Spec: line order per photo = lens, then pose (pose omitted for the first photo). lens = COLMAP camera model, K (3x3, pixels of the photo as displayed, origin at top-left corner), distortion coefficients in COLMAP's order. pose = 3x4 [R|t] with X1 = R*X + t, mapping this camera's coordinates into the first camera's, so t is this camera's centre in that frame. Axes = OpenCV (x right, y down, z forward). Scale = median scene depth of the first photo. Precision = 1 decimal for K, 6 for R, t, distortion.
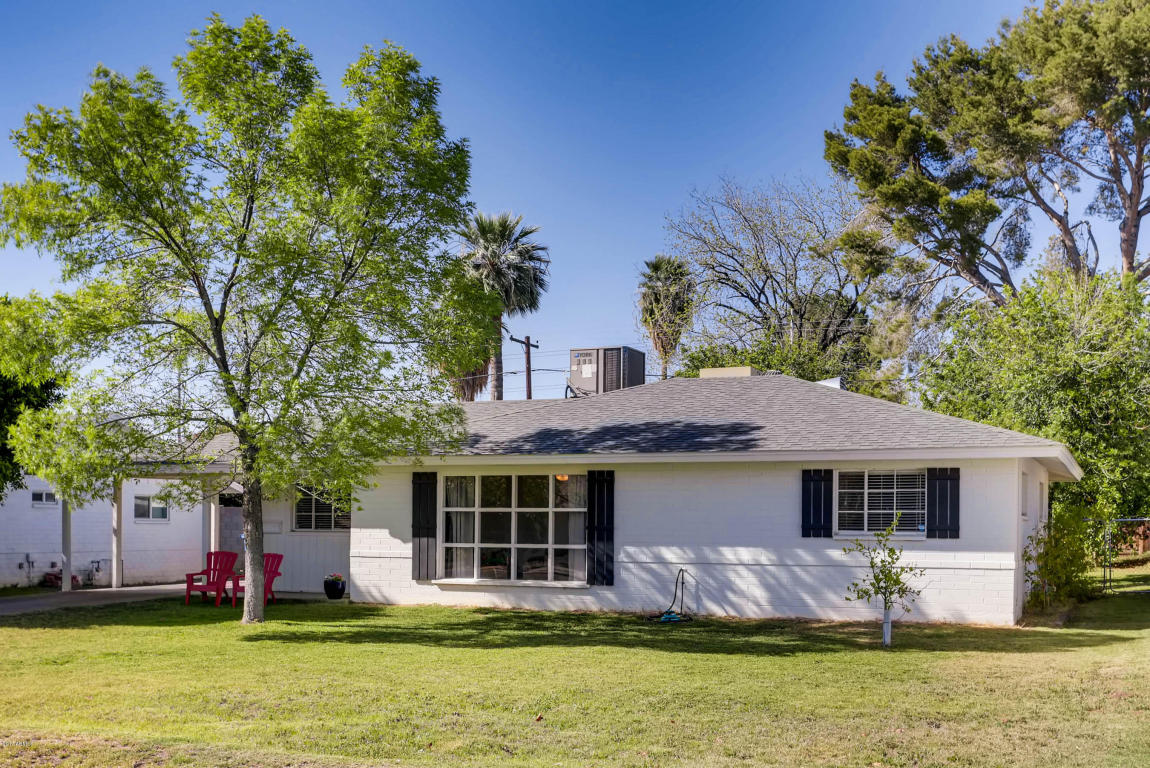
lens RADIAL K [[1335.9, 0, 575.0], [0, 1335.9, 385.9], [0, 0, 1]] dist [-0.012150, 0.000000]
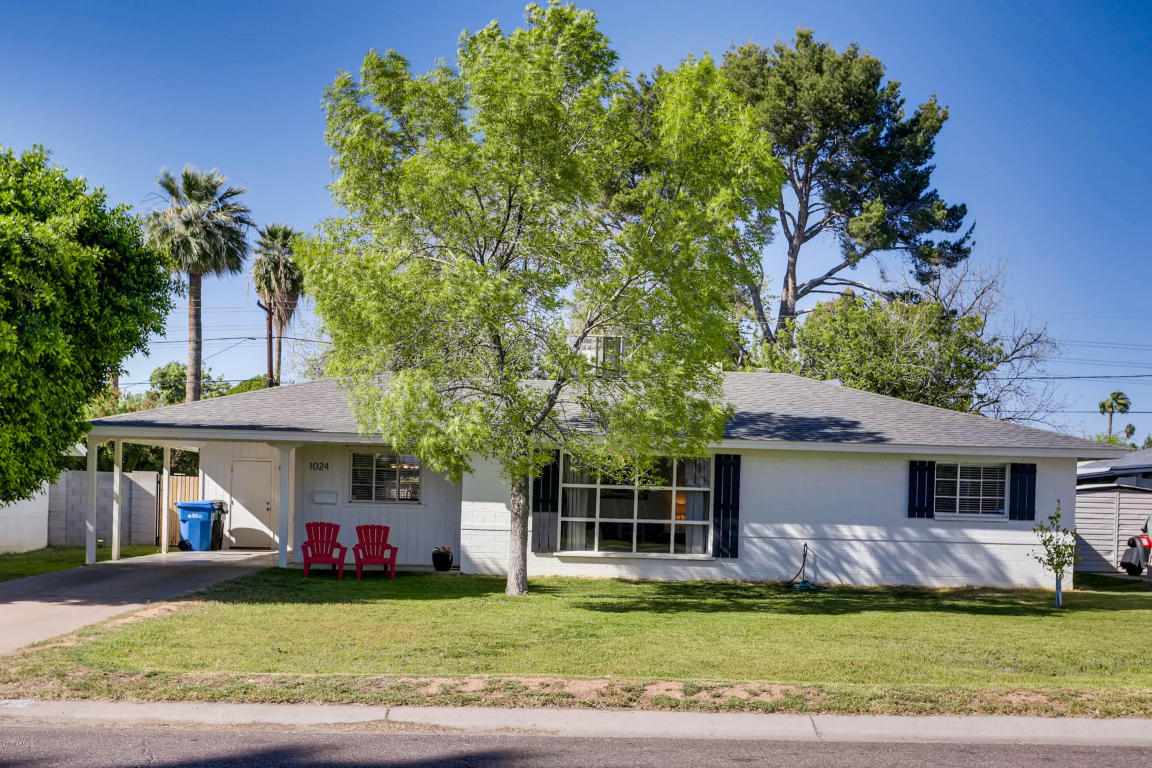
lens RADIAL K [[1301.0, 0, 576.0], [0, 1301.0, 382.8], [0, 0, 1]] dist [0.014368, 0.000000]
pose [[0.899287, 0.056333, 0.433715, -0.571873], [-0.064634, 0.997899, 0.004402, 0.007369], [-0.432556, -0.031991, 0.901039, 0.081107]]
